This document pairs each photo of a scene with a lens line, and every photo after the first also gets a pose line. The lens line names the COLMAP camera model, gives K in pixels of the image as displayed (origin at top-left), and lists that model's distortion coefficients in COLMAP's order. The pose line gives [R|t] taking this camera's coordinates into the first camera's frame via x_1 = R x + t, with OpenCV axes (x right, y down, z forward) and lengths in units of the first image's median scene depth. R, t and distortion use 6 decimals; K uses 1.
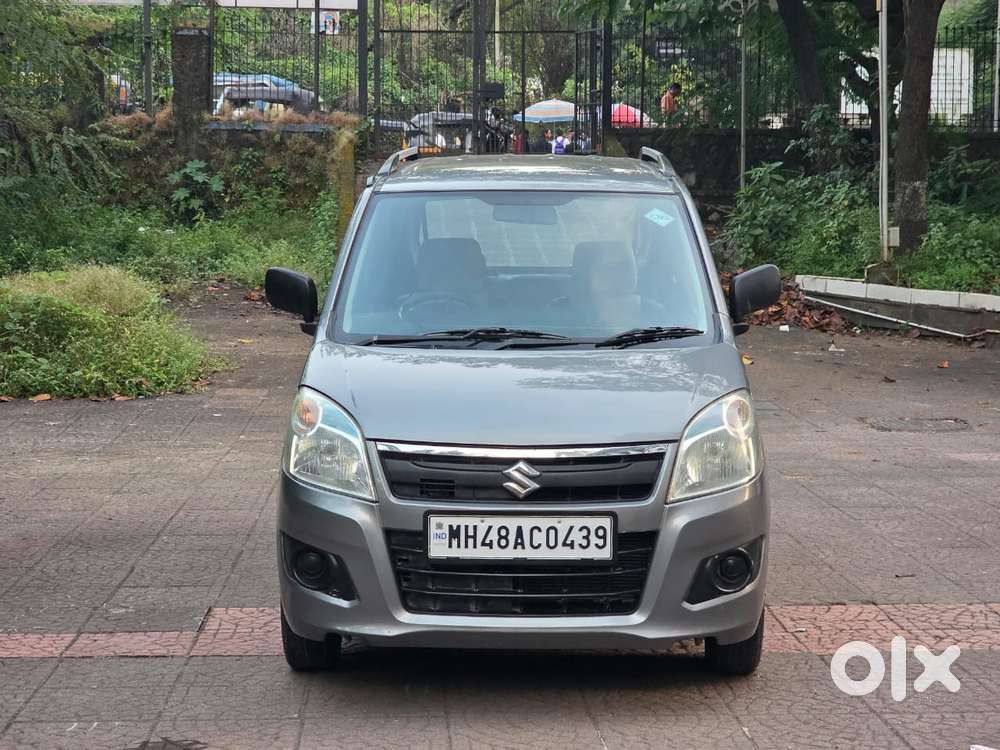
lens RADIAL K [[1979.9, 0, 505.1], [0, 1979.9, 378.0], [0, 0, 1]] dist [0.028999, 0.000000]
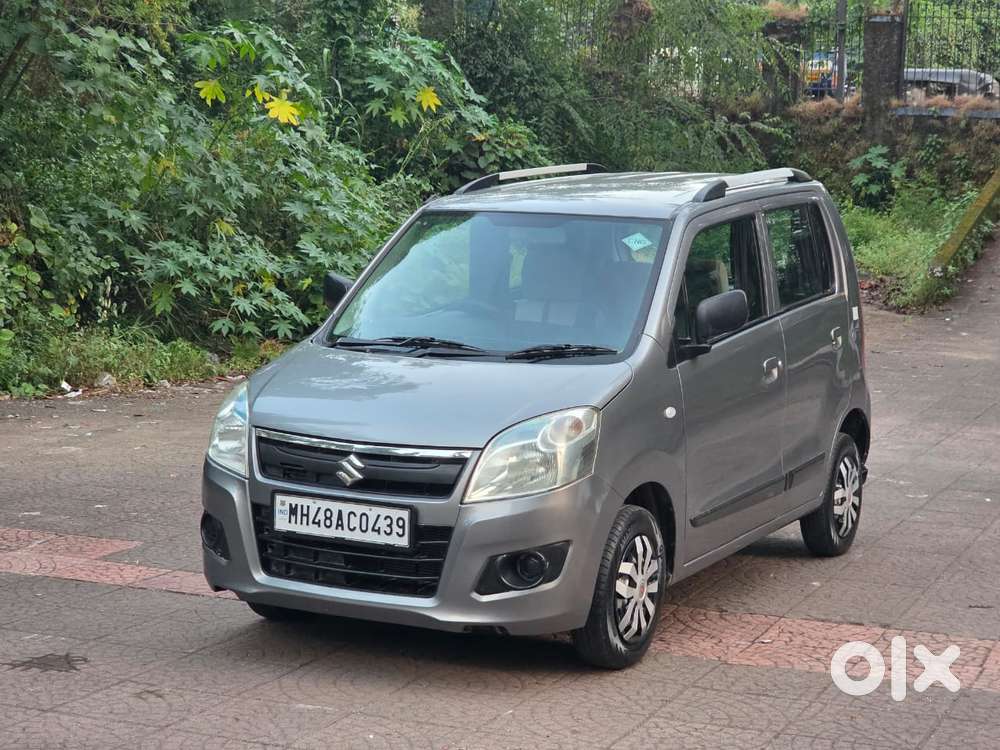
lens RADIAL K [[1979.9, 0, 454.9], [0, 1979.9, 366.6], [0, 0, 1]] dist [0.028999, 0.000000]
pose [[0.896451, 0.062329, -0.438737, 0.513186], [-0.058883, 0.998034, 0.021473, -0.034003], [0.439213, 0.006584, 0.898359, -0.010061]]
